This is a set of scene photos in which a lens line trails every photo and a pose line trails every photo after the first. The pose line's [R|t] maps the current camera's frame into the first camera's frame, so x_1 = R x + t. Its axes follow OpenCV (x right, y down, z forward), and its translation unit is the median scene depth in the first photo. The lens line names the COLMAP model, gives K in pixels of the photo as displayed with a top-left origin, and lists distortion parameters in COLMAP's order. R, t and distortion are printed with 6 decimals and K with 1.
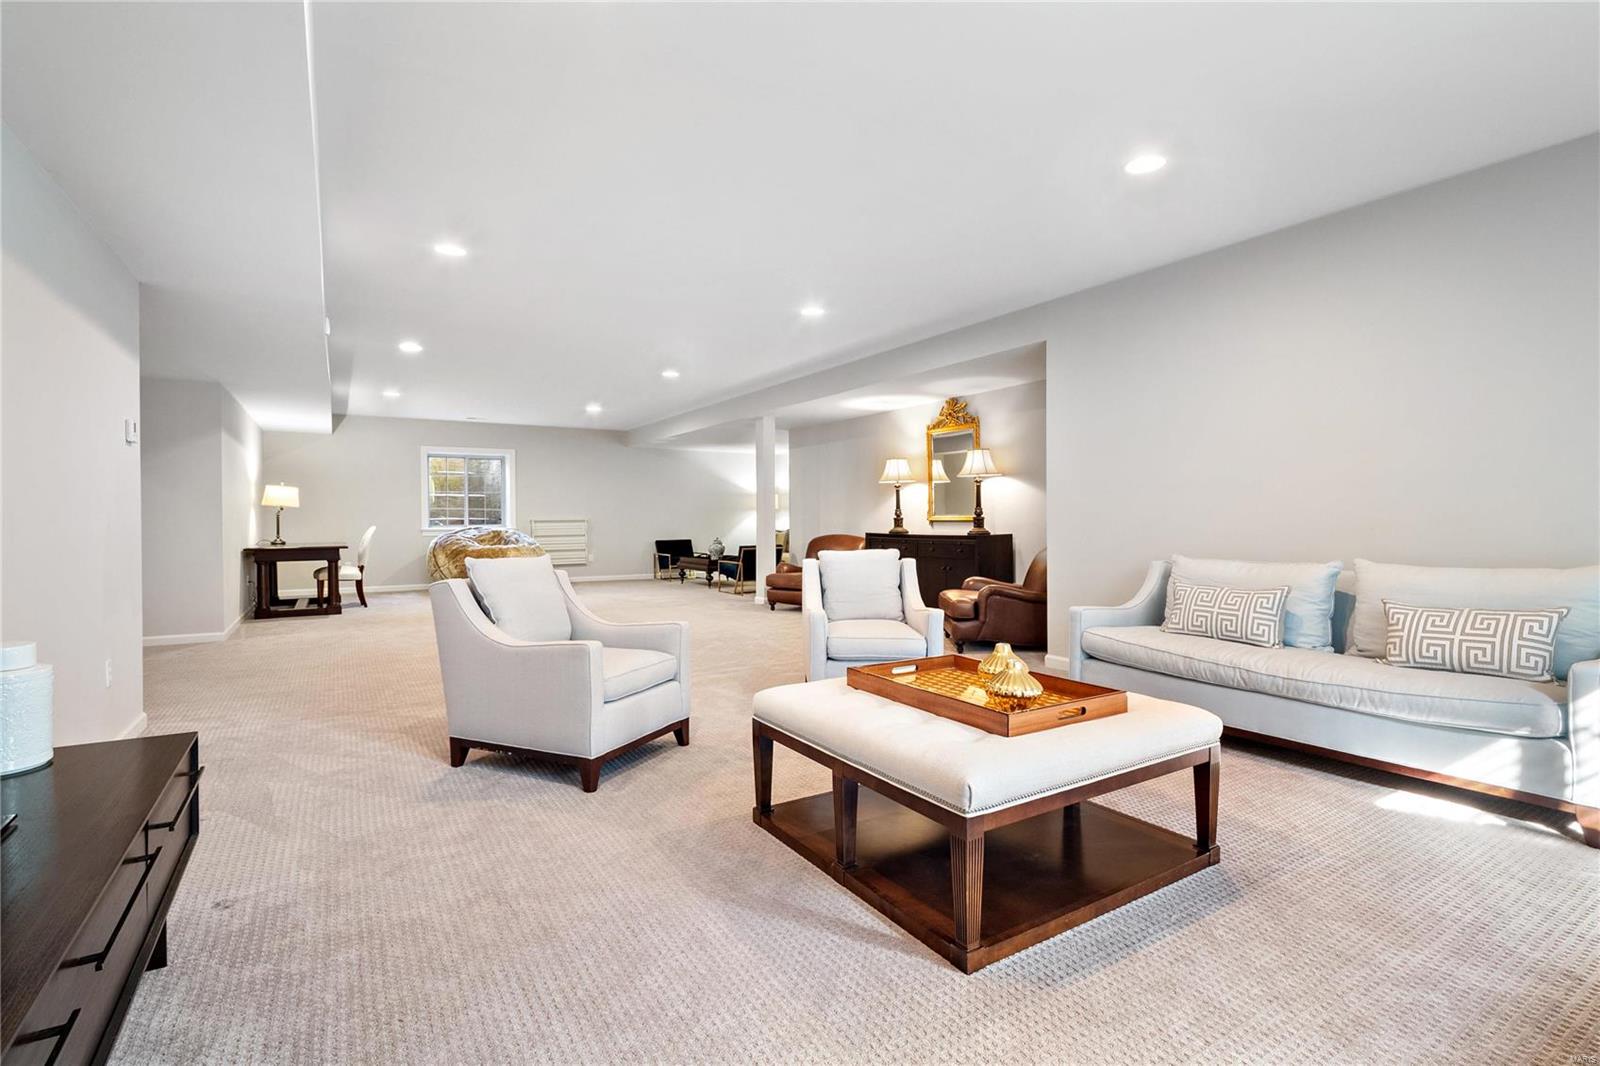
lens RADIAL K [[724.3, 0, 765.0], [0, 724.3, 524.7], [0, 0, 1]] dist [0.185495, -0.000147]
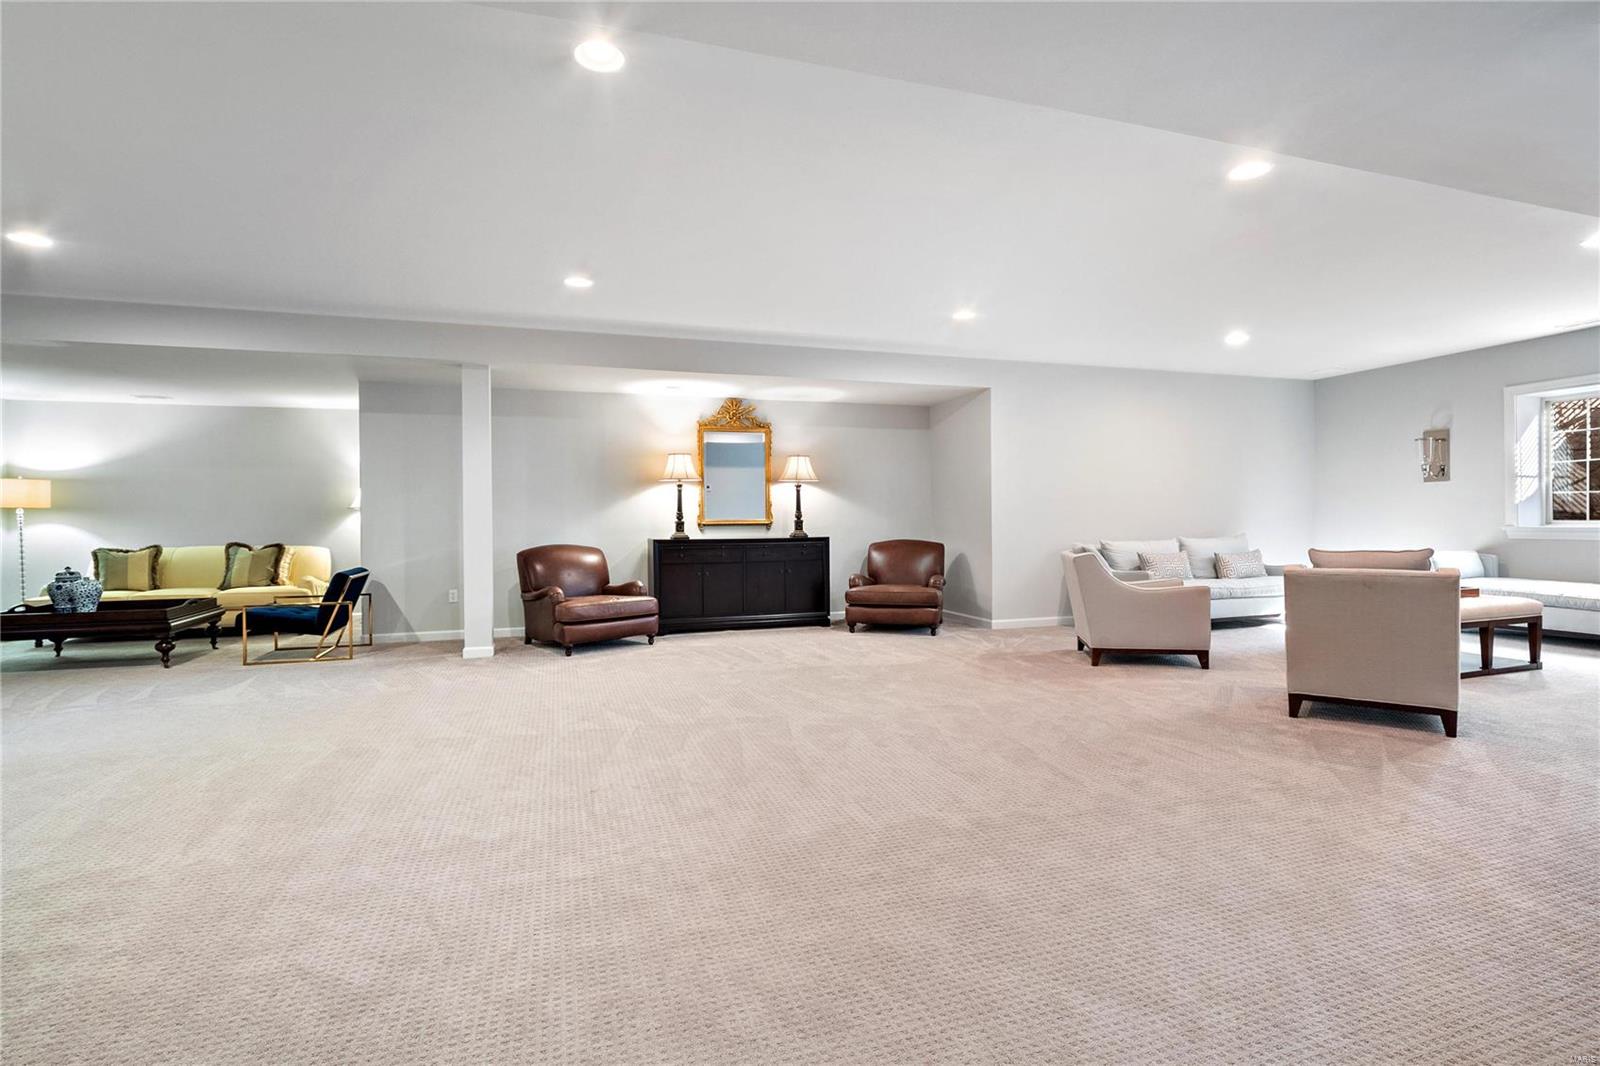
lens RADIAL K [[763.7, 0, 799.7], [0, 763.7, 526.2], [0, 0, 1]] dist [-0.004560, -0.001192]
pose [[0.202595, -0.002242, 0.979260, -0.558552], [0.015173, 0.999885, -0.000850, -0.001169], [-0.979145, 0.015031, 0.202606, 0.581677]]
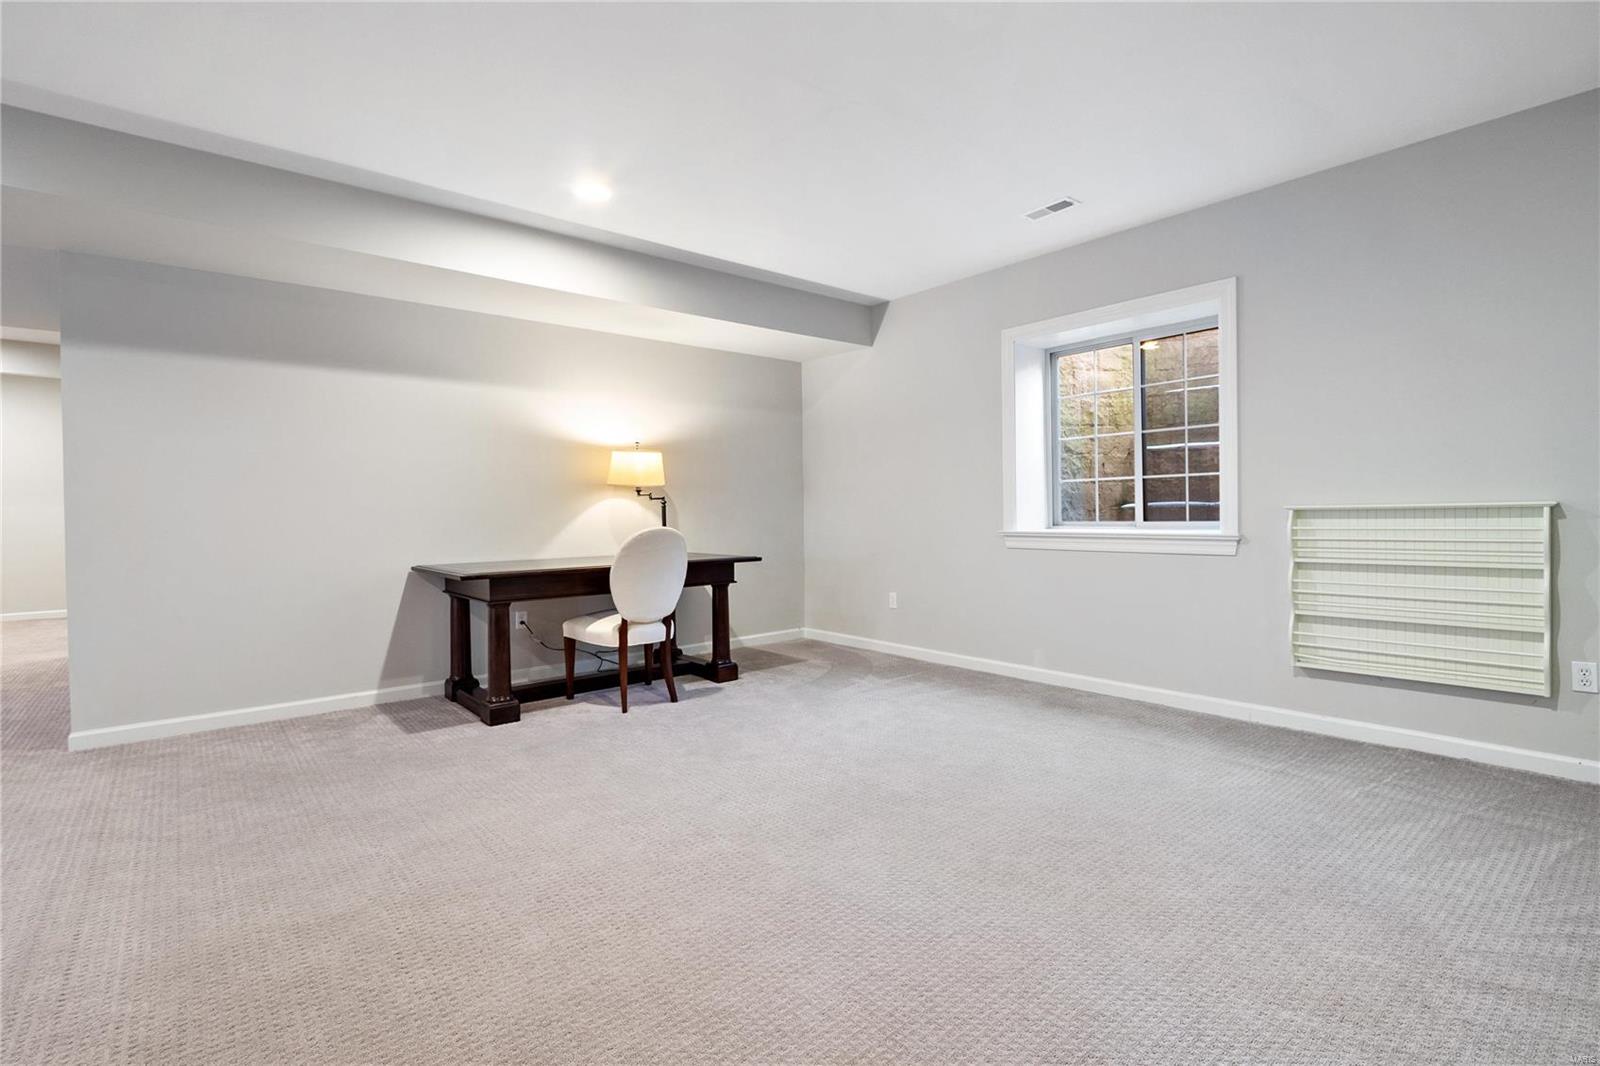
lens RADIAL K [[763.7, 0, 799.7], [0, 763.7, 526.2], [0, 0, 1]] dist [-0.004560, -0.001192]
pose [[0.178185, 0.021818, -0.983755, -0.072821], [0.005668, 0.999715, 0.023198, -0.008754], [0.983981, -0.009709, 0.178011, 0.972789]]
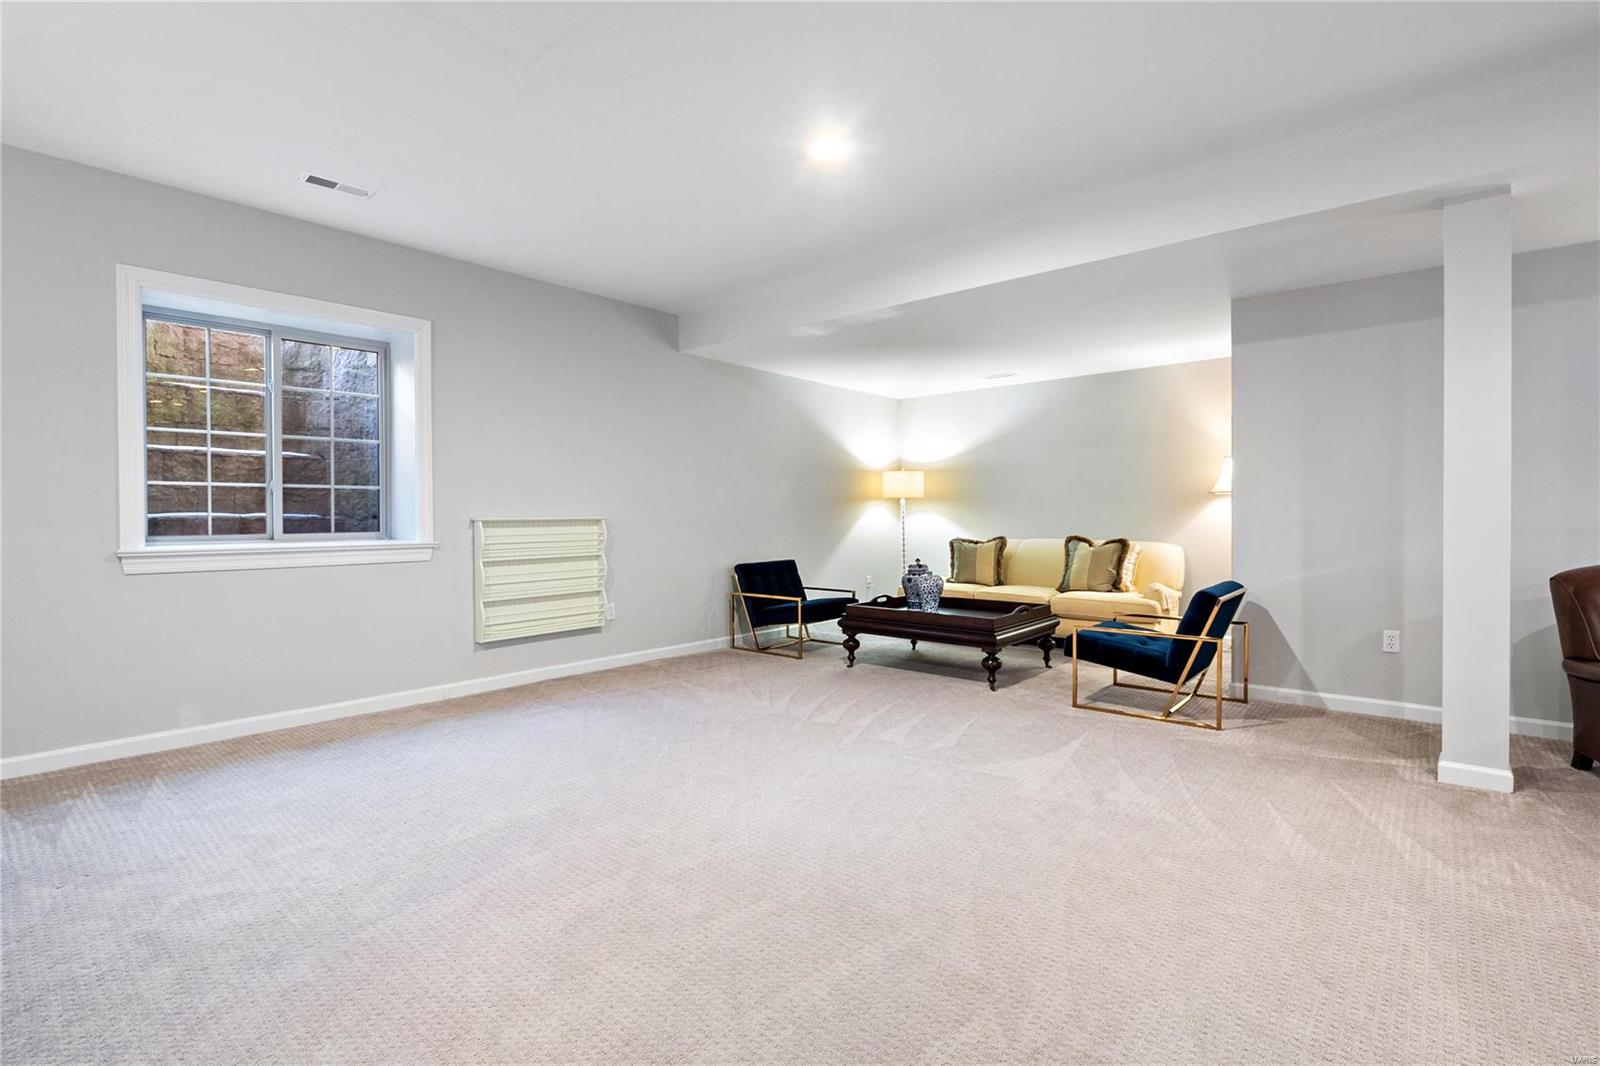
lens RADIAL K [[732.2, 0, 801.5], [0, 732.2, 524.6], [0, 0, 1]] dist [-0.002931, -0.000731]
pose [[0.941730, -0.002878, 0.336357, -0.365392], [0.001527, 0.999990, 0.004279, -0.006172], [-0.336366, -0.003516, 0.941725, 0.772930]]
